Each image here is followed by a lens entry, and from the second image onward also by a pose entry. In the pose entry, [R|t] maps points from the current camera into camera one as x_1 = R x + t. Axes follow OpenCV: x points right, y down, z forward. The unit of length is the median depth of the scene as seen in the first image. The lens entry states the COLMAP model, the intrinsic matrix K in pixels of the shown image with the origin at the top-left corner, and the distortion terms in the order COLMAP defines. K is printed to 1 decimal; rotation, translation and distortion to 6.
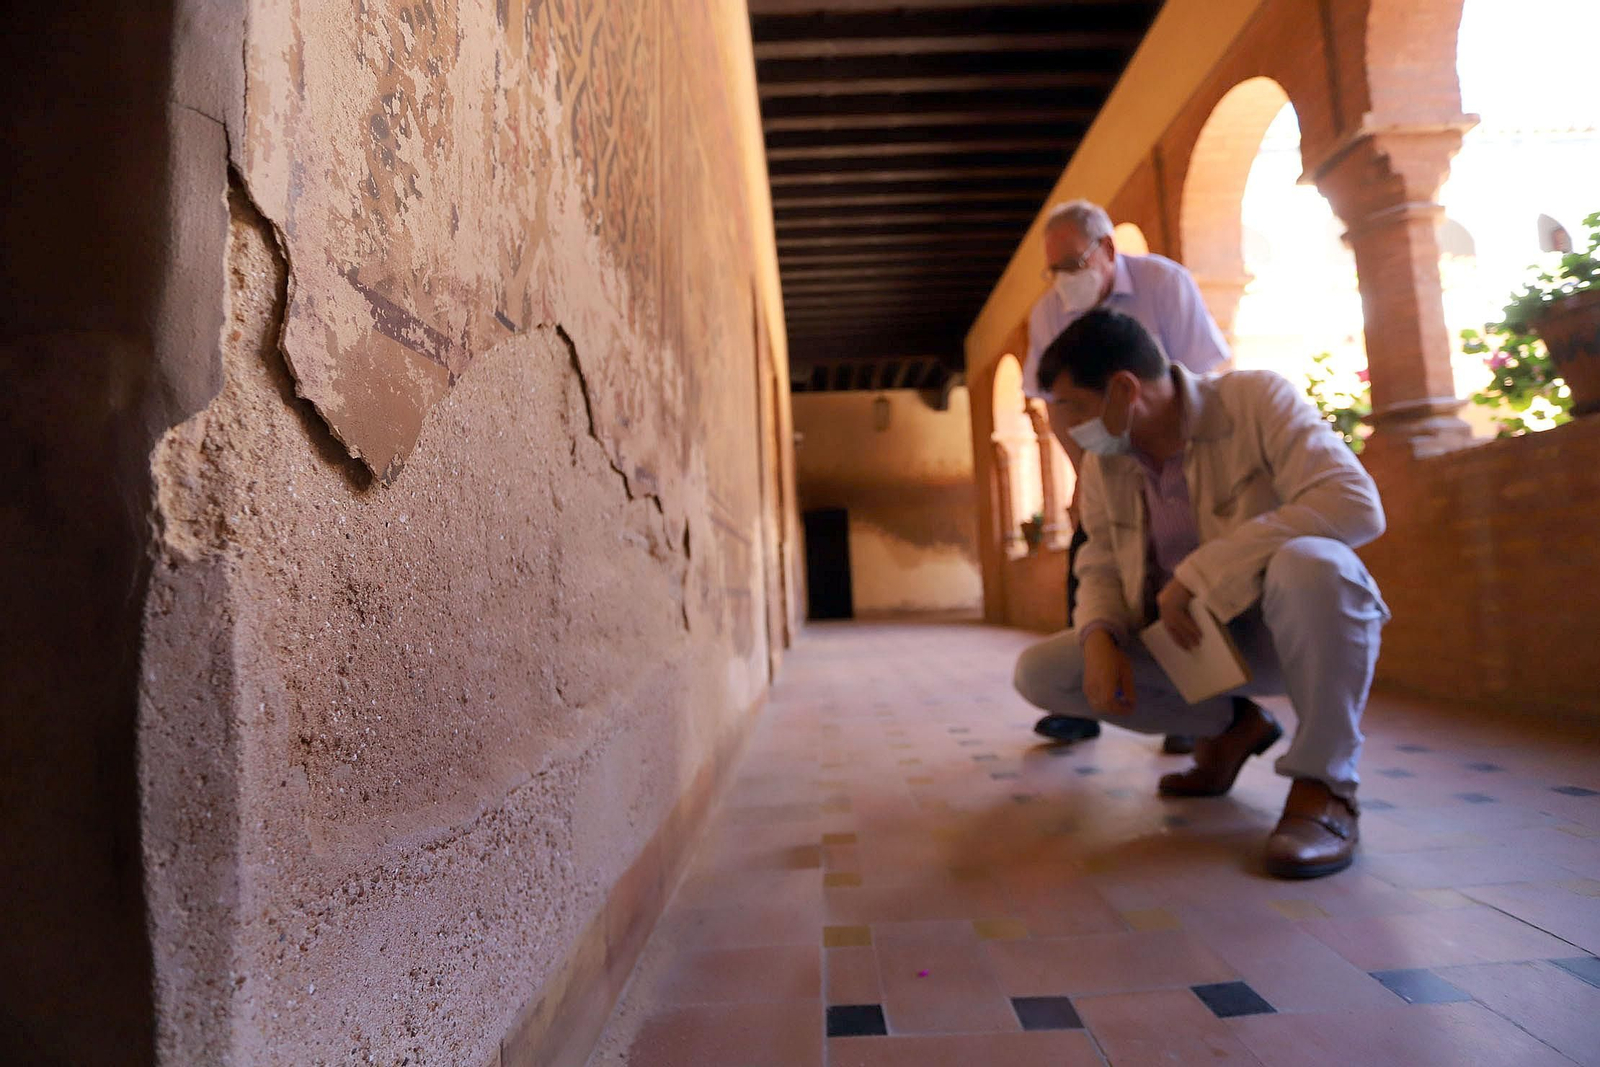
lens RADIAL K [[793.5, 0, 804.4], [0, 793.5, 541.8], [0, 0, 1]] dist [-0.079168, 0.032951]
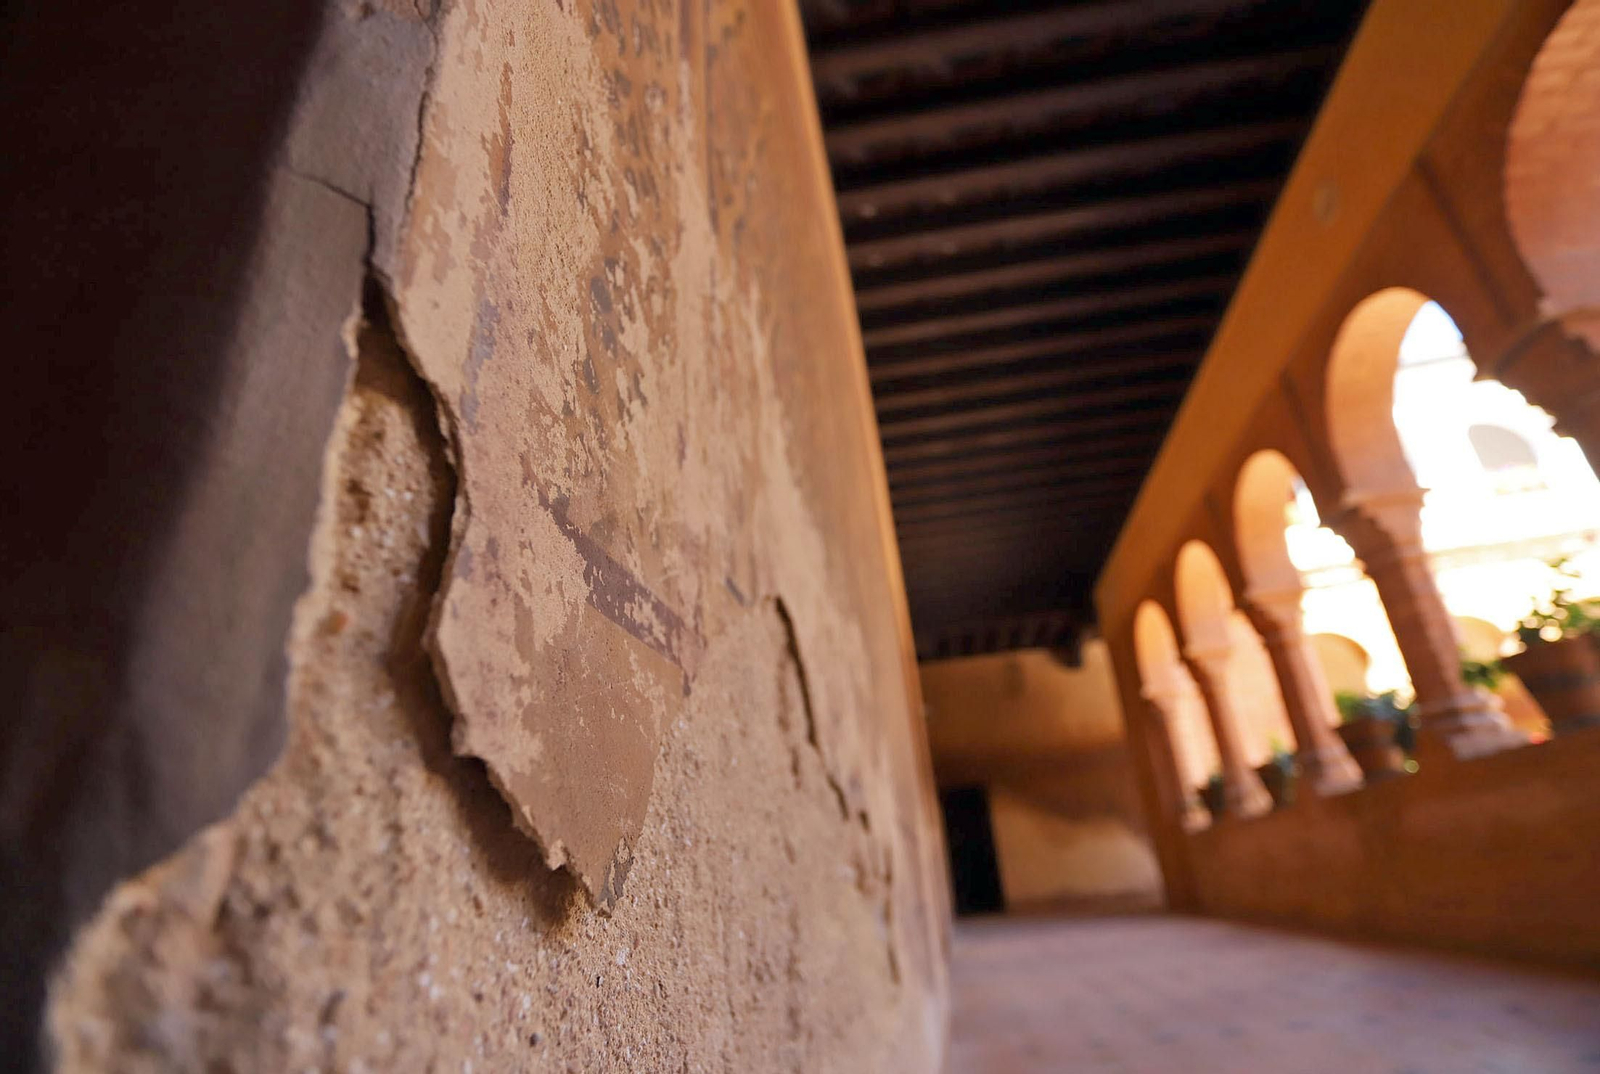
lens RADIAL K [[824.9, 0, 800.0], [0, 824.9, 537.0], [0, 0, 1]] dist [-0.105781, 0.050563]
pose [[0.985827, -0.100149, -0.134590, -0.326960], [0.048883, 0.938933, -0.340611, -0.115796], [0.160483, 0.329204, 0.930521, 0.471581]]
